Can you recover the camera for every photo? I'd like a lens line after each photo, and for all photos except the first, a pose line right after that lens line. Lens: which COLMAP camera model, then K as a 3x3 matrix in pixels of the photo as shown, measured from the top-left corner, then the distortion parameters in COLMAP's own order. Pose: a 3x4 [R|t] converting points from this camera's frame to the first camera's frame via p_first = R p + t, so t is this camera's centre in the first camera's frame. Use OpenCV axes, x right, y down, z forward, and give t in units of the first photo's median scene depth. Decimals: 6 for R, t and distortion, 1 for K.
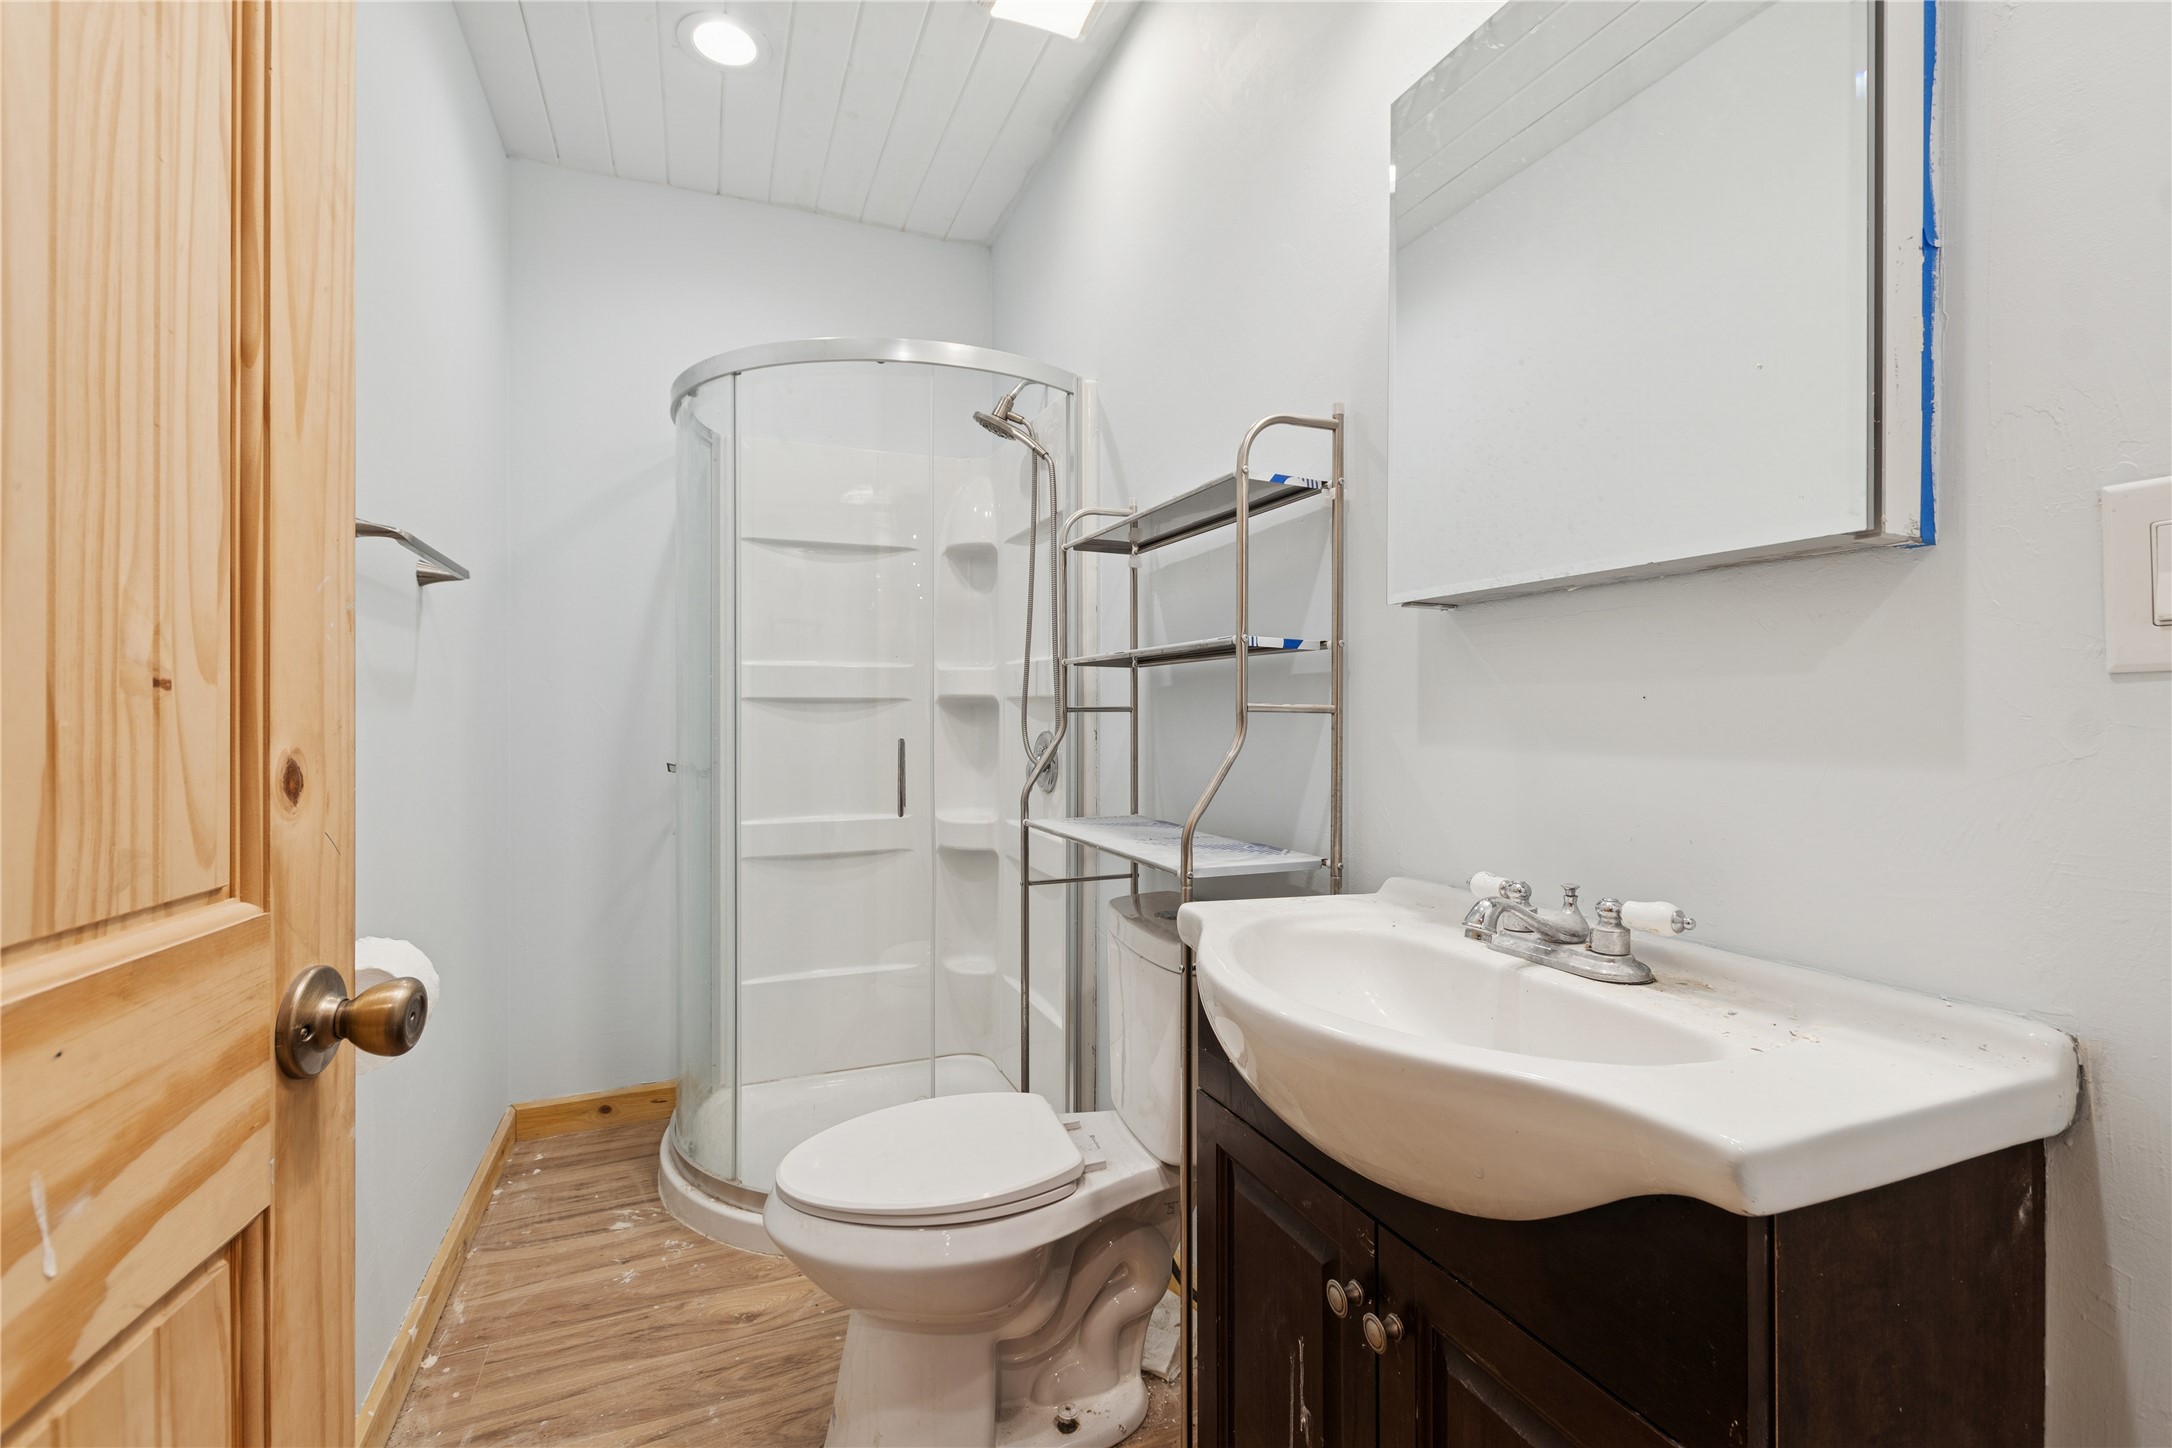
lens RADIAL K [[941.3, 0, 1089.0], [0, 941.3, 738.9], [0, 0, 1]] dist [0.024959, -0.010502]
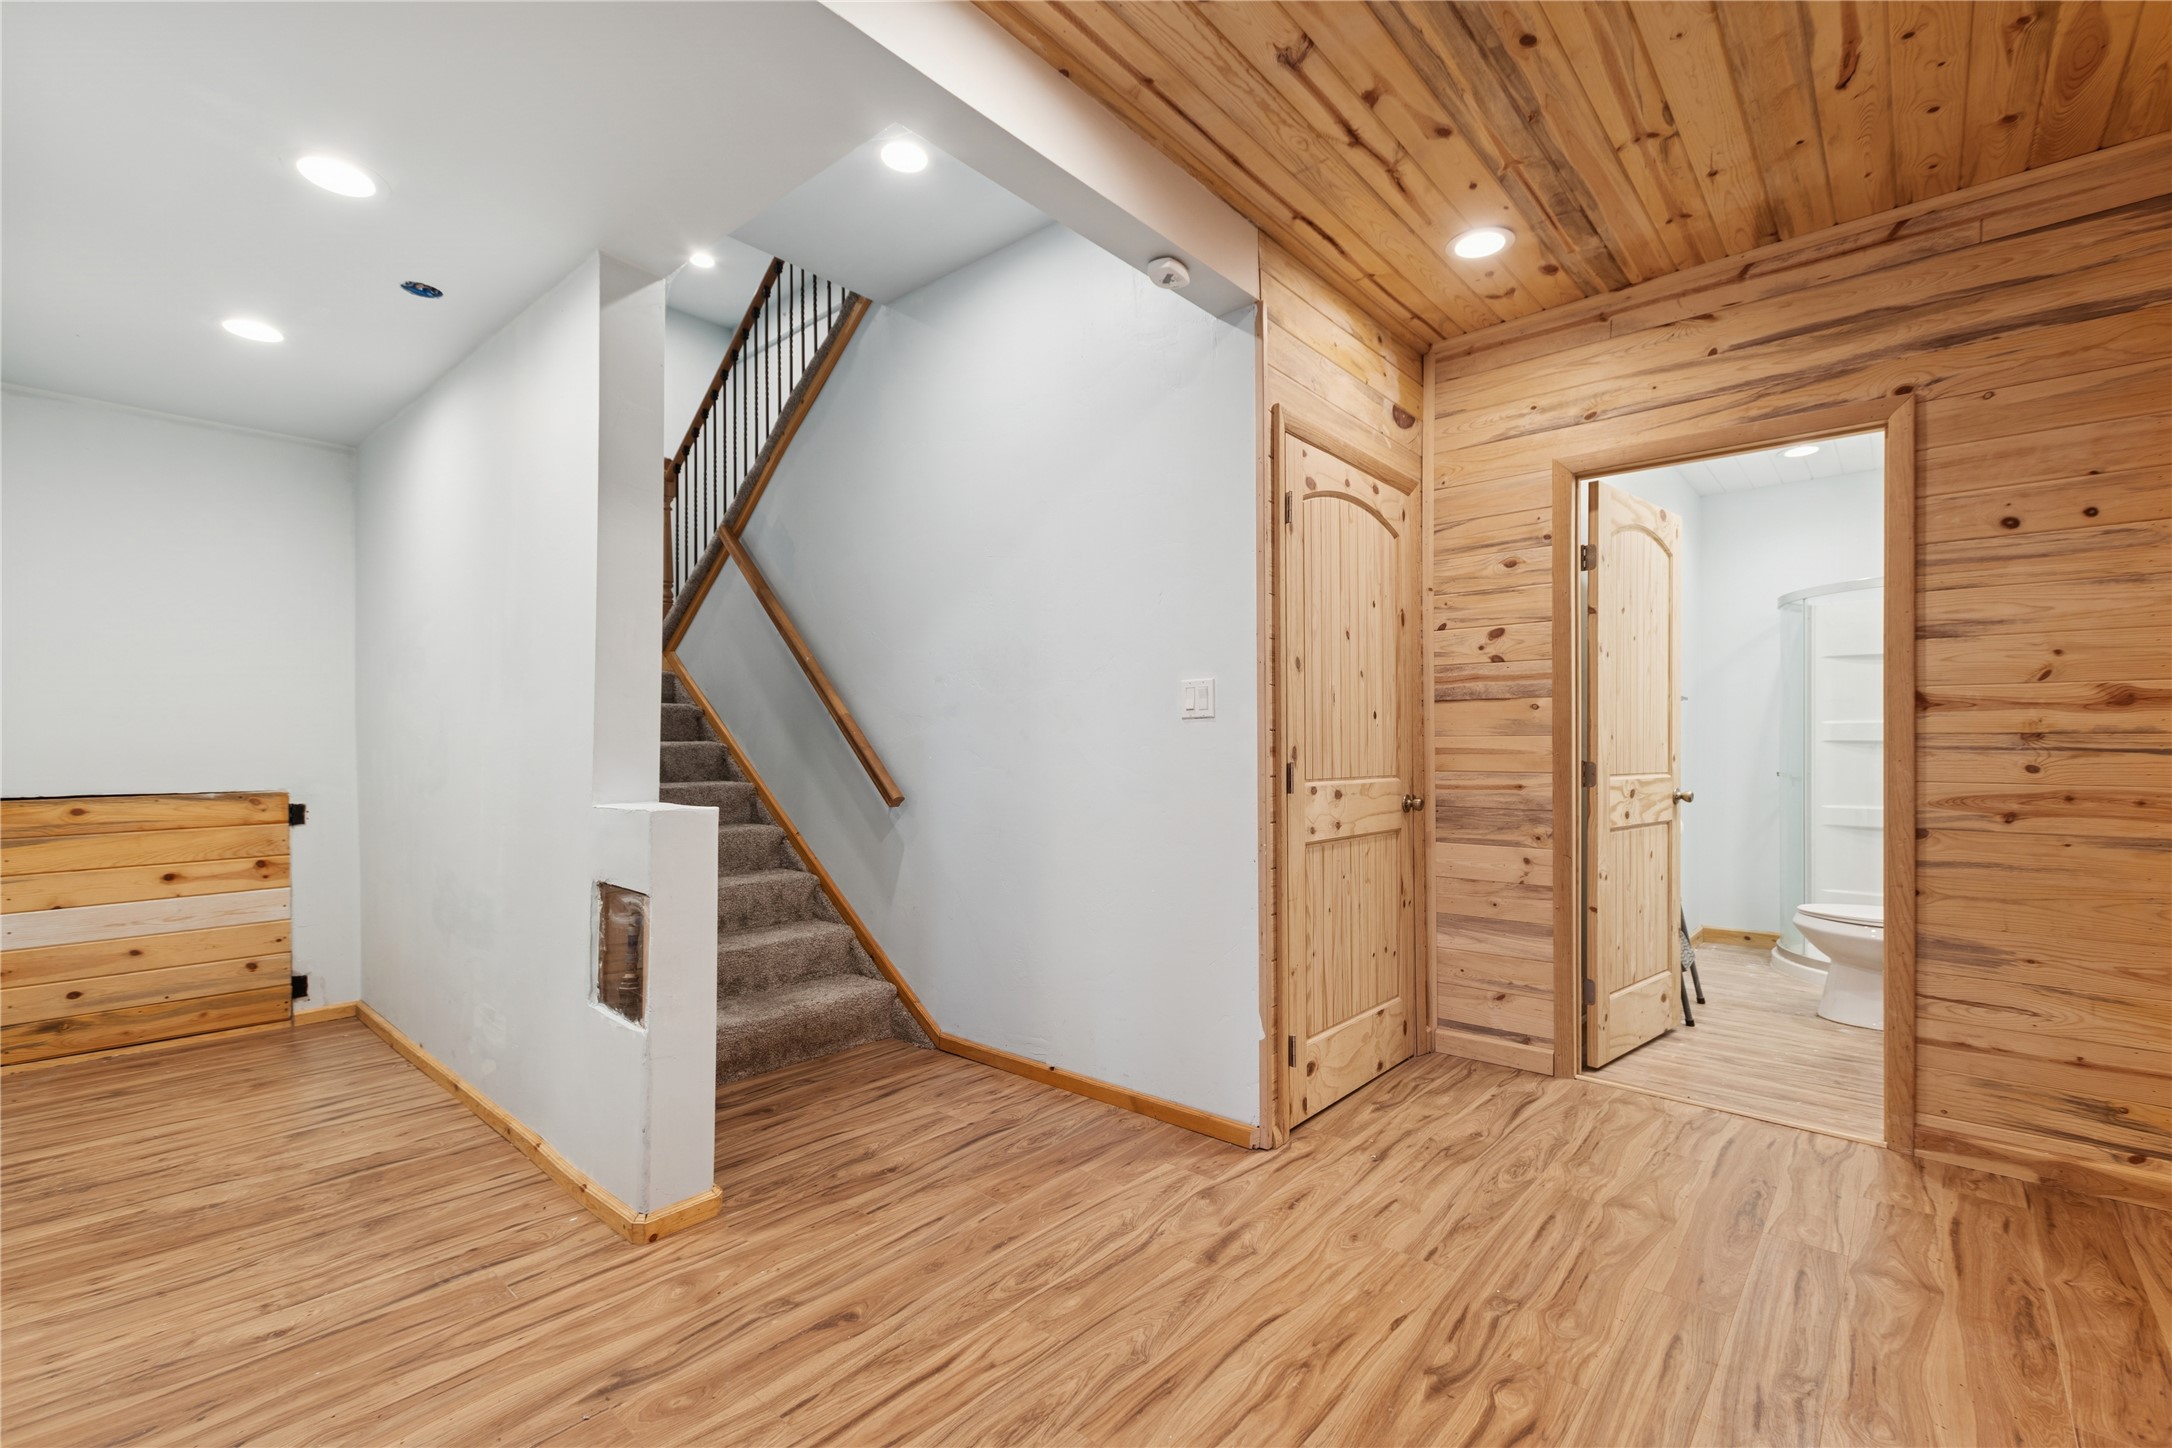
lens RADIAL K [[941.3, 0, 1089.0], [0, 941.3, 738.9], [0, 0, 1]] dist [0.024959, -0.010502]
pose [[0.445560, -0.008137, -0.895215, 3.093495], [-0.021141, 0.999584, -0.019608, 0.119658], [0.895003, 0.027662, 0.445202, -5.300786]]
